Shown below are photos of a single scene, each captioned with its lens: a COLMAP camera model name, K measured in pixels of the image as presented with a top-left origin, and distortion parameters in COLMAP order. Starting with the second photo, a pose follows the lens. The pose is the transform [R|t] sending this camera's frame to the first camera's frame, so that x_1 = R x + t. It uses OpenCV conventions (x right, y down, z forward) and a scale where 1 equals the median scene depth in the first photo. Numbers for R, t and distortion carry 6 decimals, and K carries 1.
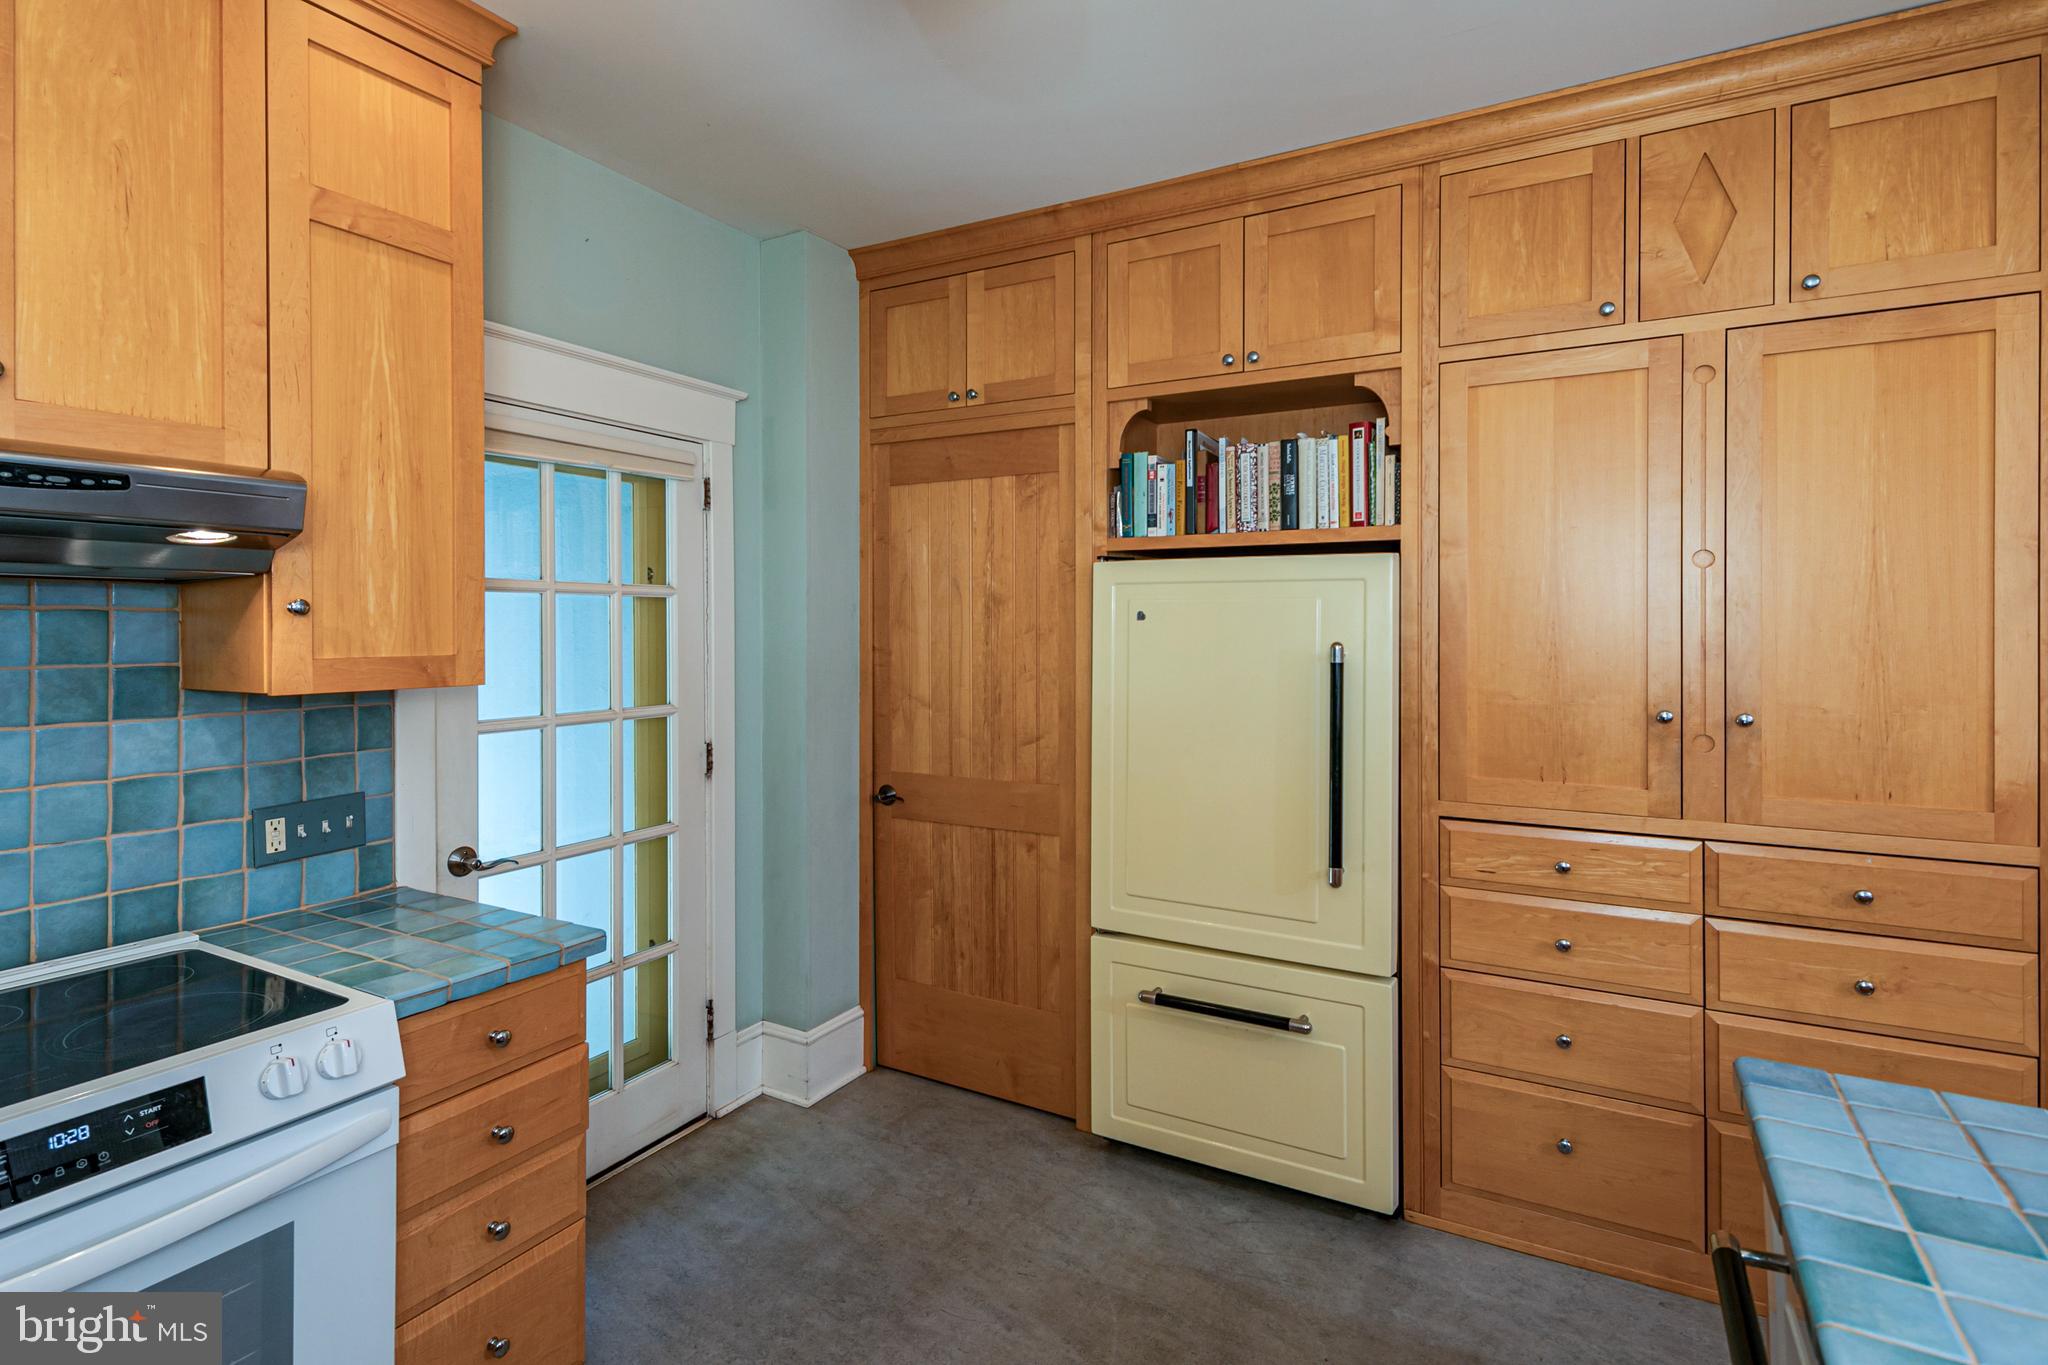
lens RADIAL K [[1002.6, 0, 1022.9], [0, 1002.6, 629.4], [0, 0, 1]] dist [0.003717, 0.000623]
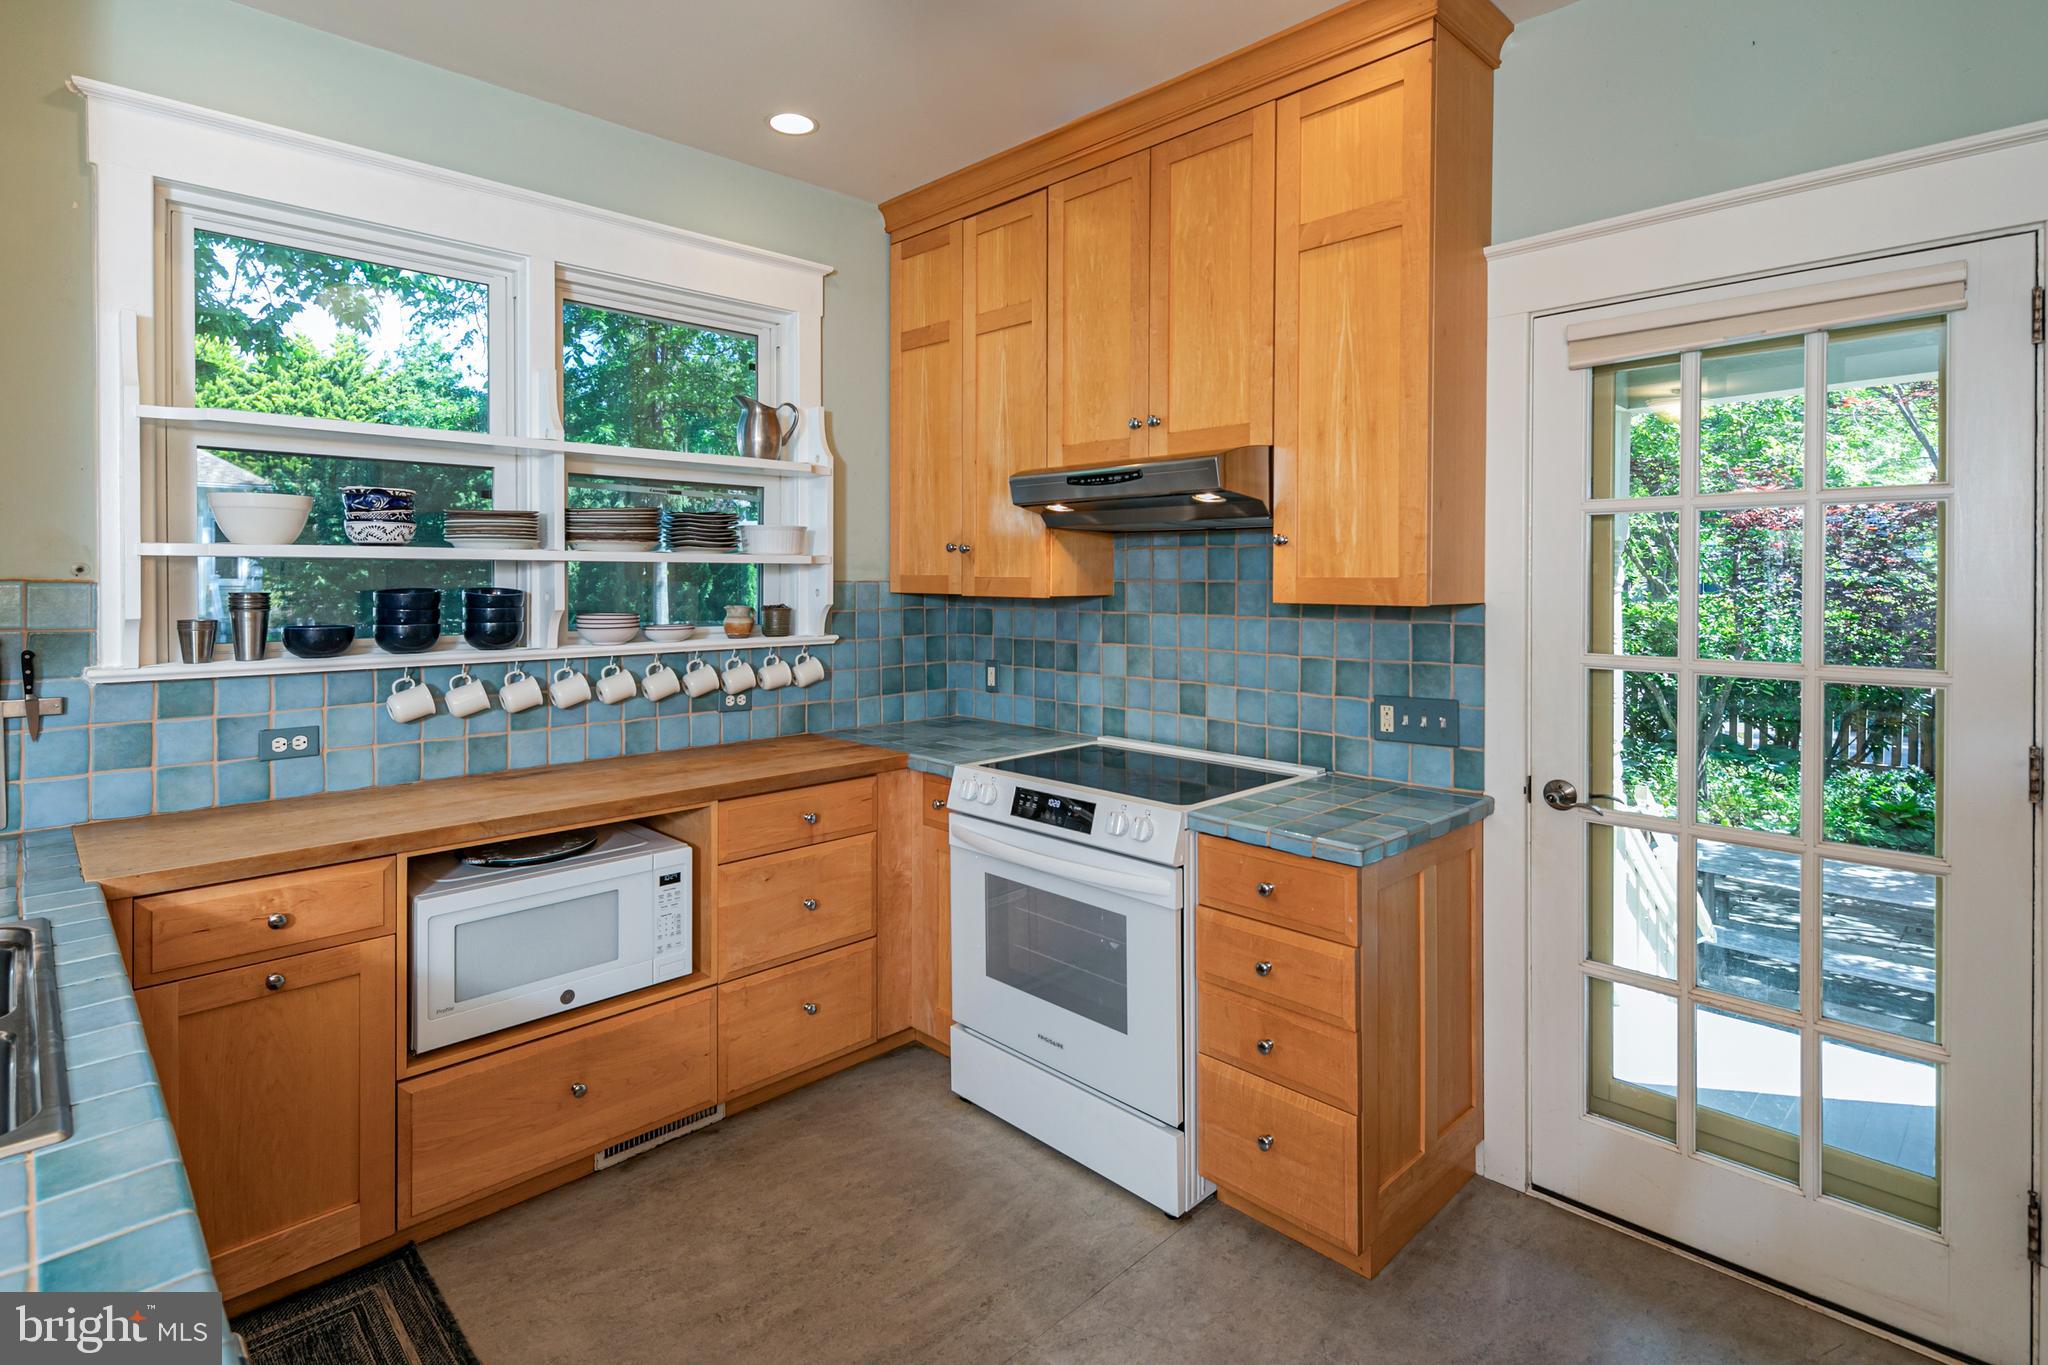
lens RADIAL K [[1029.6, 0, 968.1], [0, 1029.6, 582.2], [0, 0, 1]] dist [0.013258, -0.000888]
pose [[-0.313110, 0.003425, -0.949711, 0.687013], [-0.003889, 0.999980, 0.004889, 0.028080], [0.949709, 0.005224, -0.313091, 0.930250]]
